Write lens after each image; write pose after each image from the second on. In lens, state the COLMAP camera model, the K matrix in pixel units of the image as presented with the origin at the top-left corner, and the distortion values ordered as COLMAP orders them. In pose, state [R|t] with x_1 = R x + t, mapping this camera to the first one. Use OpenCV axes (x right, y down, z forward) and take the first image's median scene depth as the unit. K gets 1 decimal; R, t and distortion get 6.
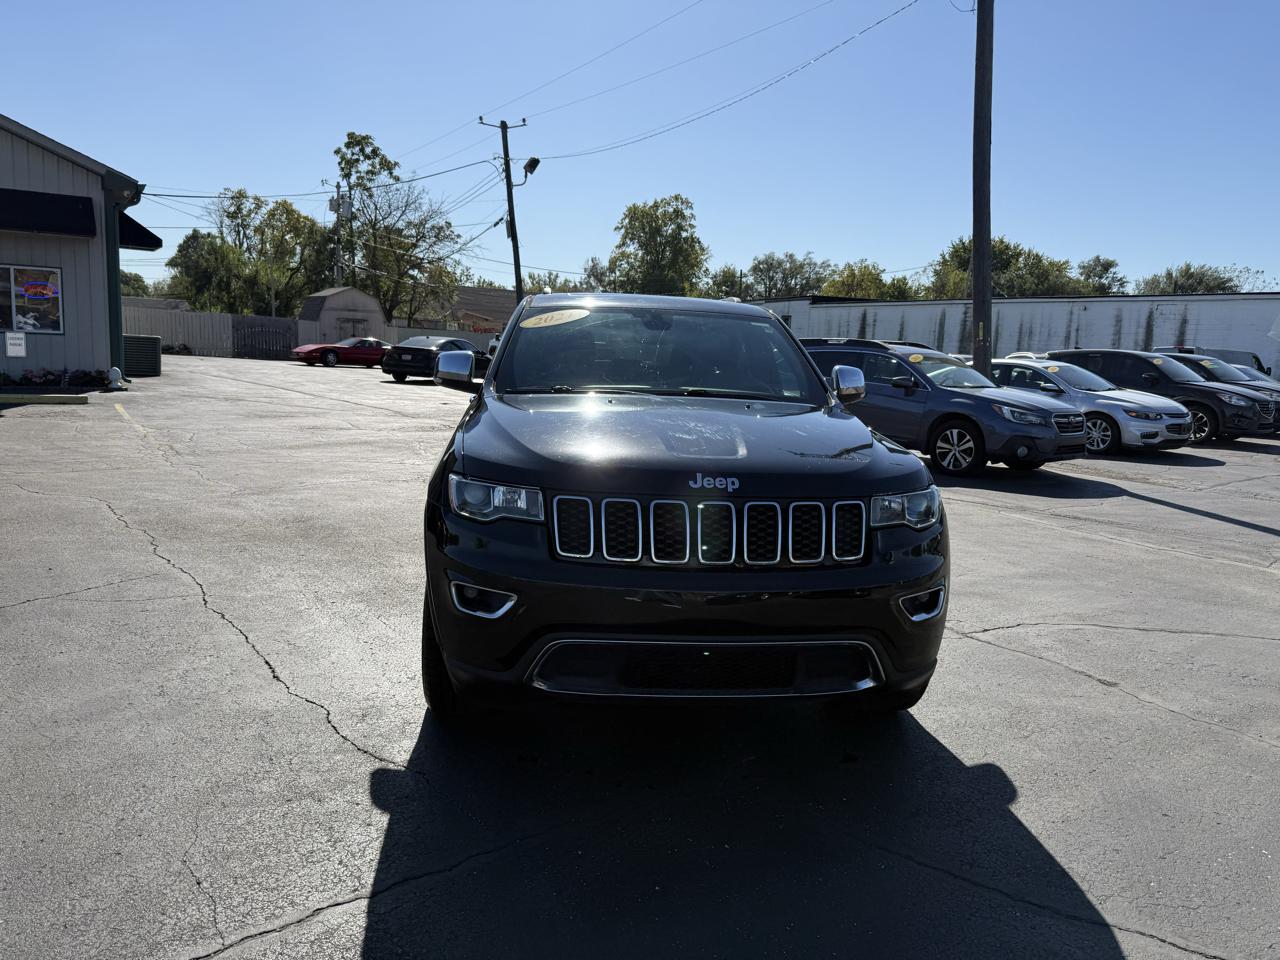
lens RADIAL K [[894.0, 0, 647.9], [0, 894.0, 479.7], [0, 0, 1]] dist [0.058899, -0.077962]
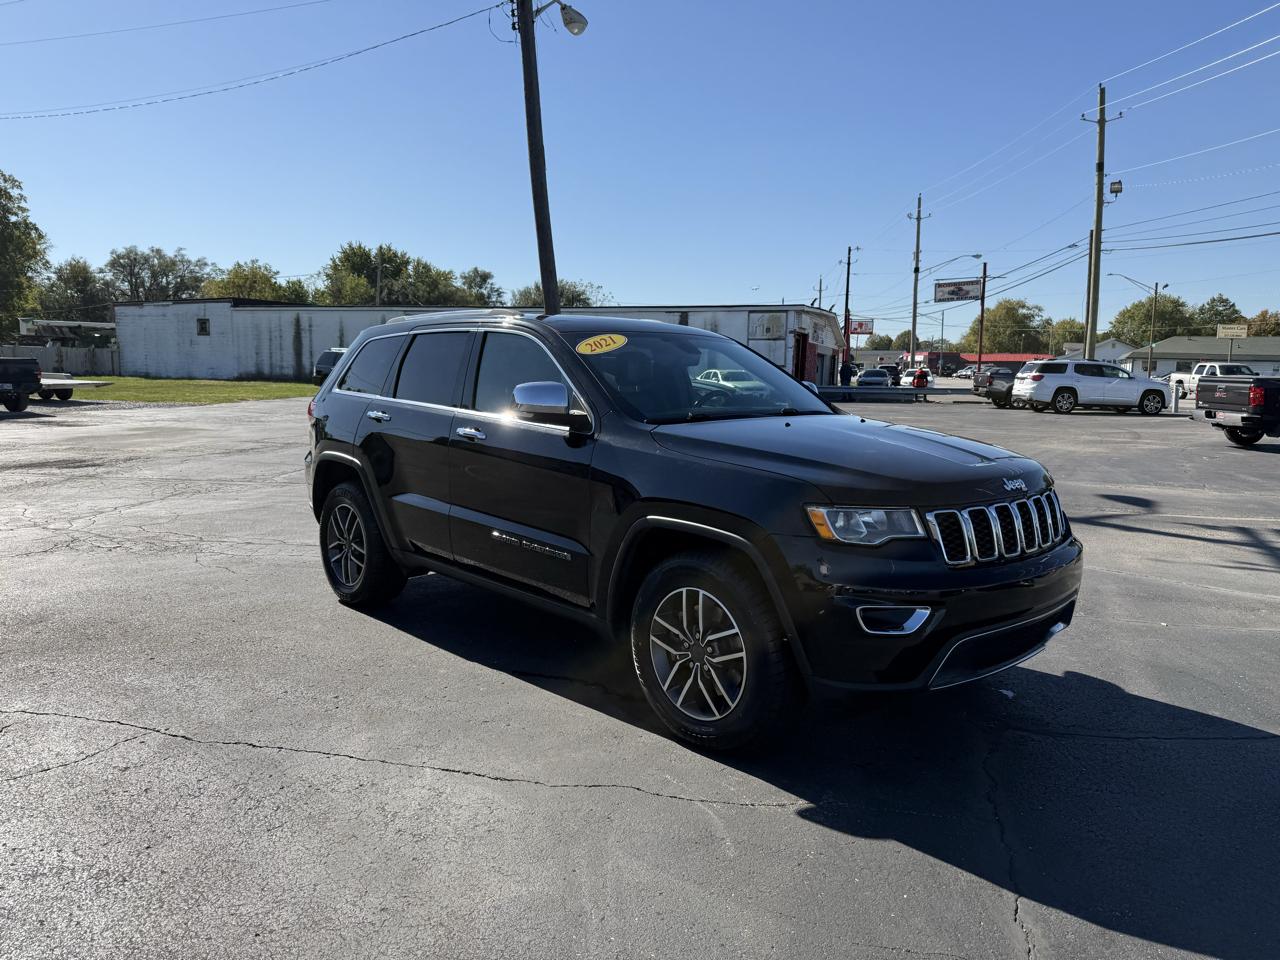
lens RADIAL K [[898.7, 0, 646.7], [0, 898.7, 470.1], [0, 0, 1]] dist [0.049116, -0.064224]
pose [[0.792218, -0.096173, 0.602613, -0.079077], [0.105143, 0.994247, 0.020451, -0.007019], [-0.601113, 0.047159, 0.797772, 0.023638]]
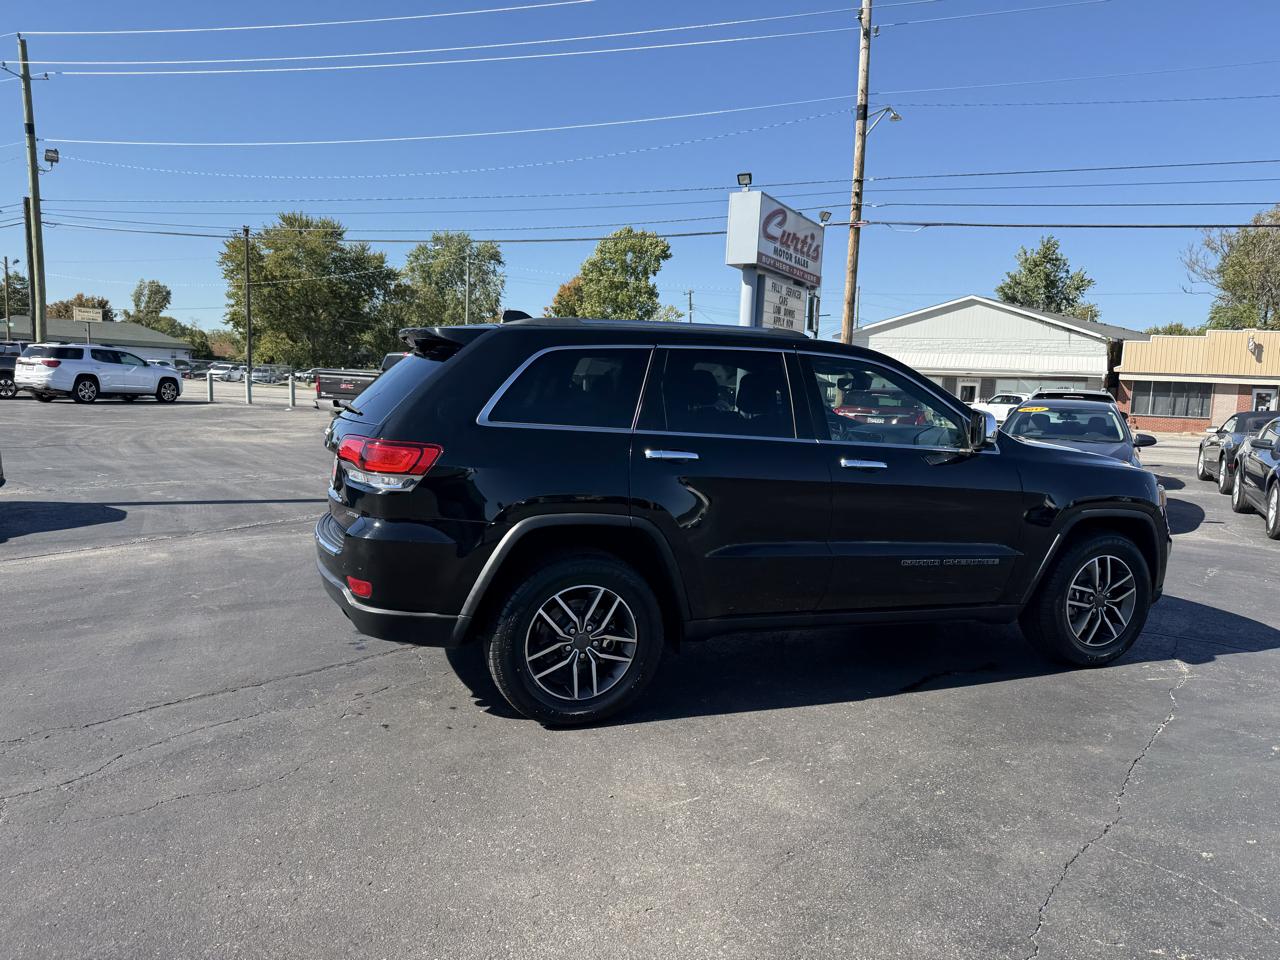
lens RADIAL K [[898.7, 0, 647.4], [0, 898.7, 482.3], [0, 0, 1]] dist [0.049116, -0.064224]
pose [[-0.262741, -0.156361, 0.952113, -0.127215], [0.091666, 0.978273, 0.185953, -0.033481], [-0.960502, 0.136134, -0.242699, 0.186959]]
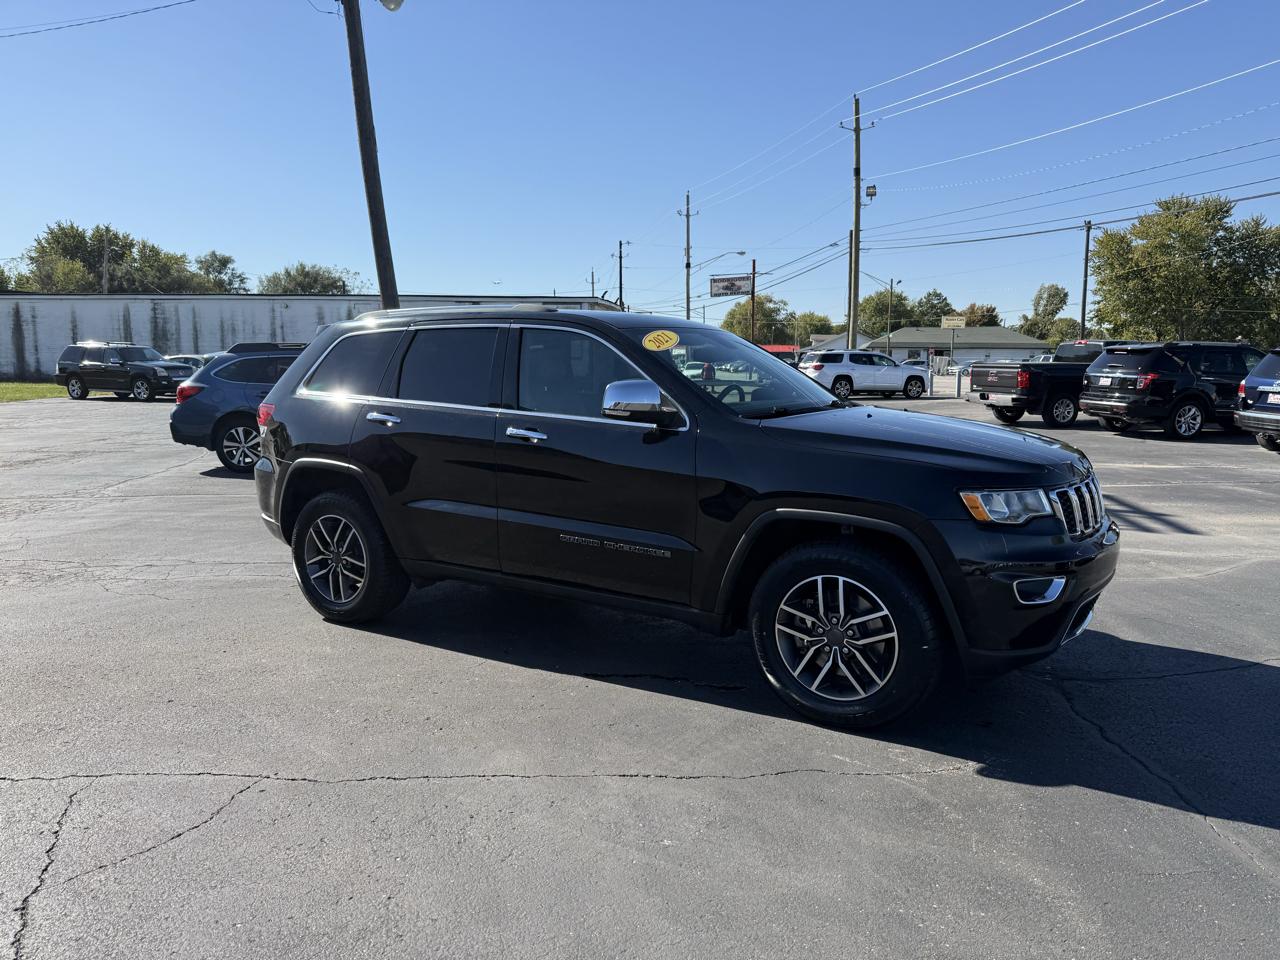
lens RADIAL K [[898.7, 0, 647.0], [0, 898.7, 478.6], [0, 0, 1]] dist [0.049116, -0.064224]
pose [[0.609806, -0.139130, 0.780243, -0.106206], [0.135611, 0.988269, 0.070237, -0.012201], [-0.780863, 0.062979, 0.621520, 0.049275]]
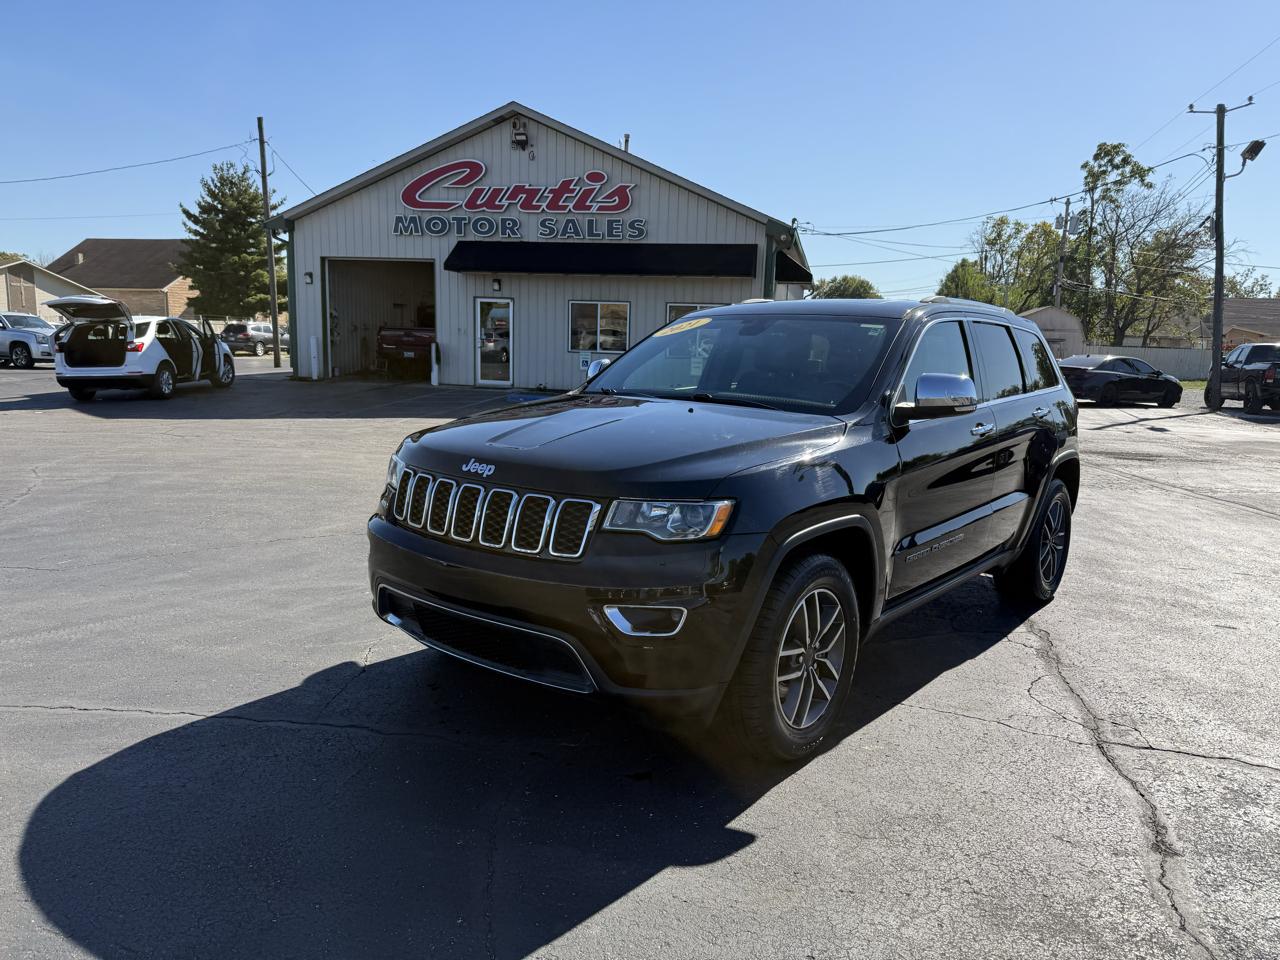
lens RADIAL K [[894.0, 0, 648.6], [0, 894.0, 484.0], [0, 0, 1]] dist [0.058899, -0.077962]
pose [[0.705170, 0.091494, -0.703111, 0.075324], [-0.105782, 0.994117, 0.023270, -0.001864], [0.701103, 0.057968, 0.710699, 0.026790]]
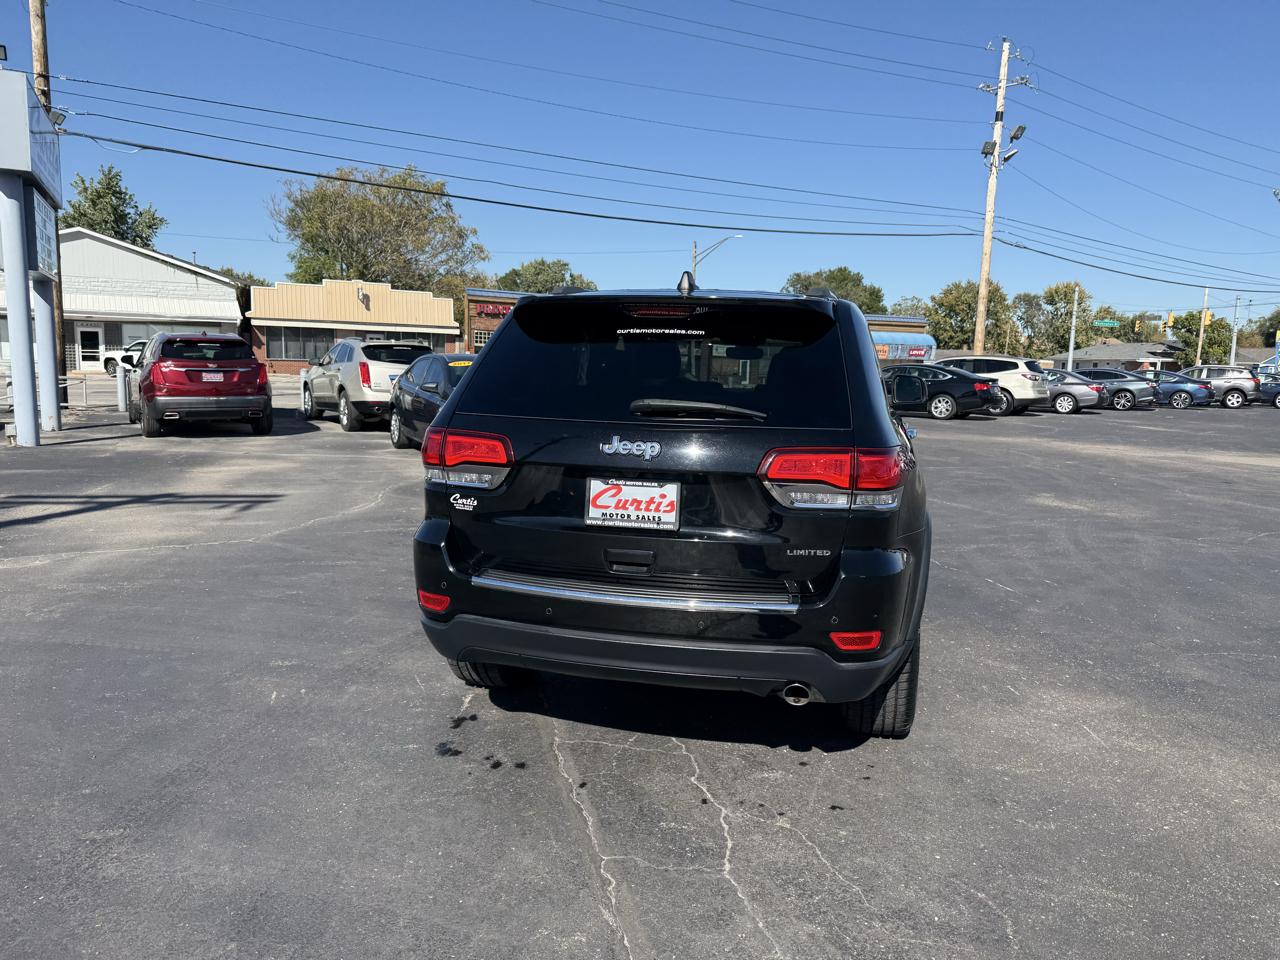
lens RADIAL K [[898.7, 0, 649.0], [0, 898.7, 485.0], [0, 0, 1]] dist [0.049116, -0.064224]
pose [[-0.943687, -0.110106, 0.311979, -0.032463], [-0.016305, 0.957327, 0.288548, -0.041002], [-0.330437, 0.267212, -0.905212, 0.265684]]
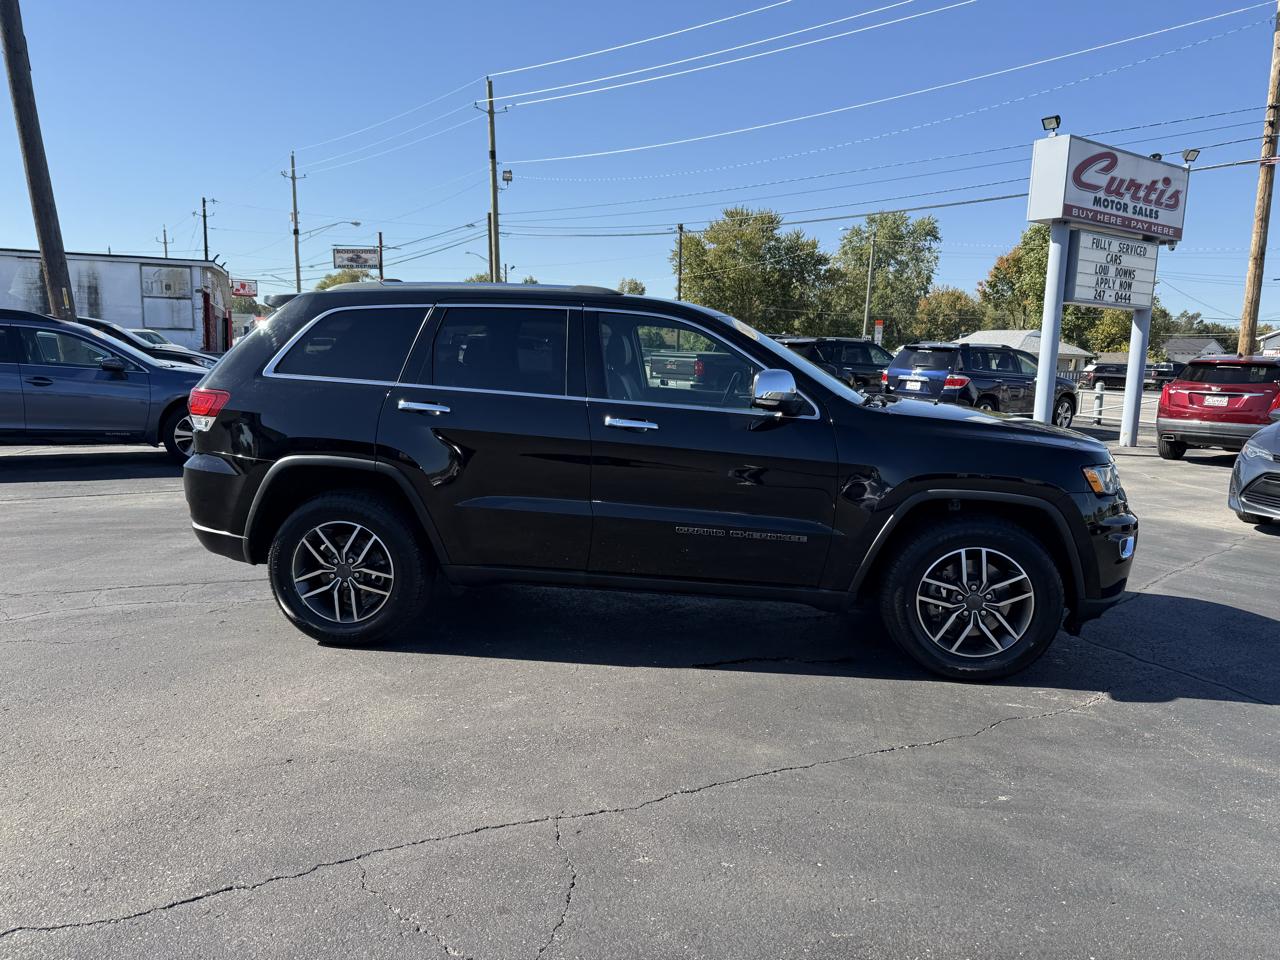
lens RADIAL K [[898.7, 0, 646.1], [0, 898.7, 479.6], [0, 0, 1]] dist [0.049116, -0.064224]
pose [[0.216532, -0.172459, 0.960922, -0.131578], [0.121267, 0.981402, 0.148809, -0.021334], [-0.968715, 0.084306, 0.233418, 0.105670]]
